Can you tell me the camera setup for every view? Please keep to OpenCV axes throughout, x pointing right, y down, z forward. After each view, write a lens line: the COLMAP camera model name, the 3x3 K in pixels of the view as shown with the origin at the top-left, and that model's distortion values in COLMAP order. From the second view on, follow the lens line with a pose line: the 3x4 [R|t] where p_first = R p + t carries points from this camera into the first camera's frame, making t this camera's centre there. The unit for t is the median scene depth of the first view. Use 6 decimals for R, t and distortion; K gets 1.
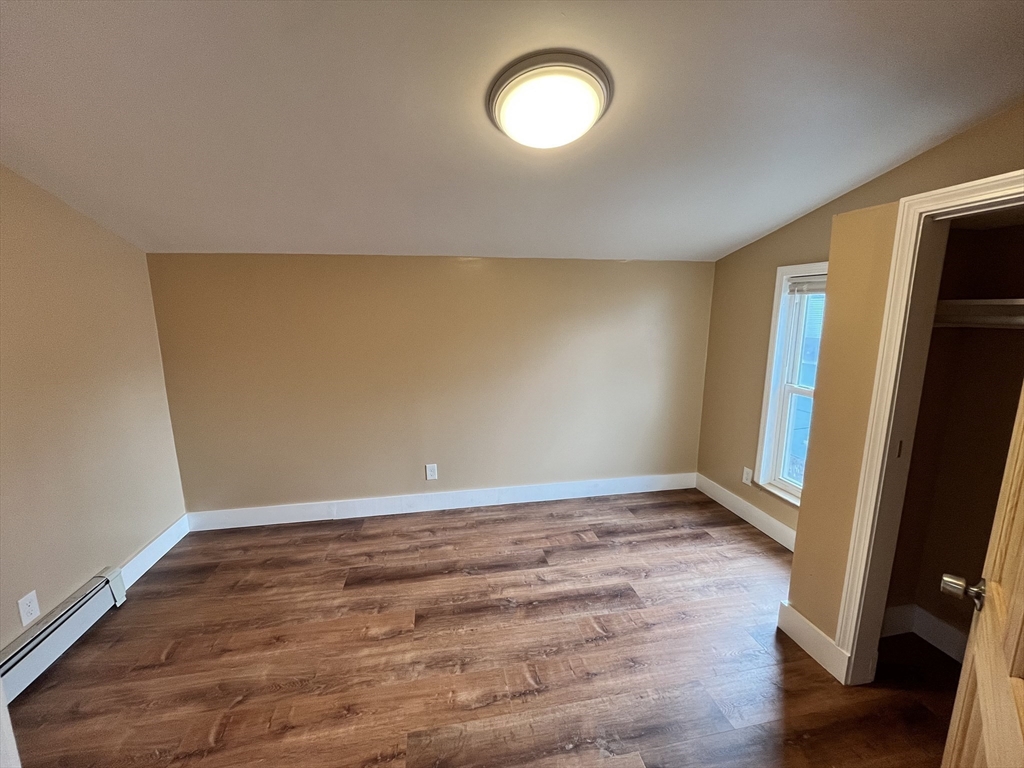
lens RADIAL K [[412.2, 0, 510.8], [0, 412.2, 381.7], [0, 0, 1]] dist [-0.001645, -0.000008]
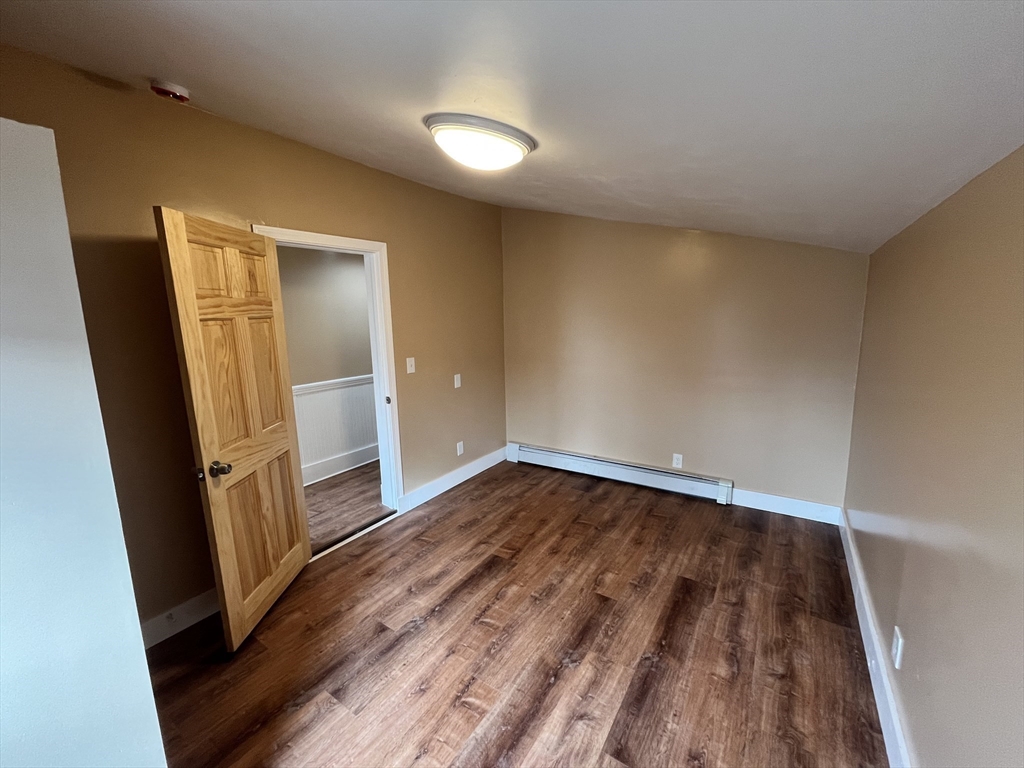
lens RADIAL K [[412.2, 0, 512.1], [0, 412.2, 383.9], [0, 0, 1]] dist [-0.001645, -0.000008]
pose [[-0.699203, 0.137416, -0.701592, 0.638147], [-0.098819, 0.953357, 0.285210, -0.255497], [0.708060, 0.268750, -0.653011, 1.392202]]
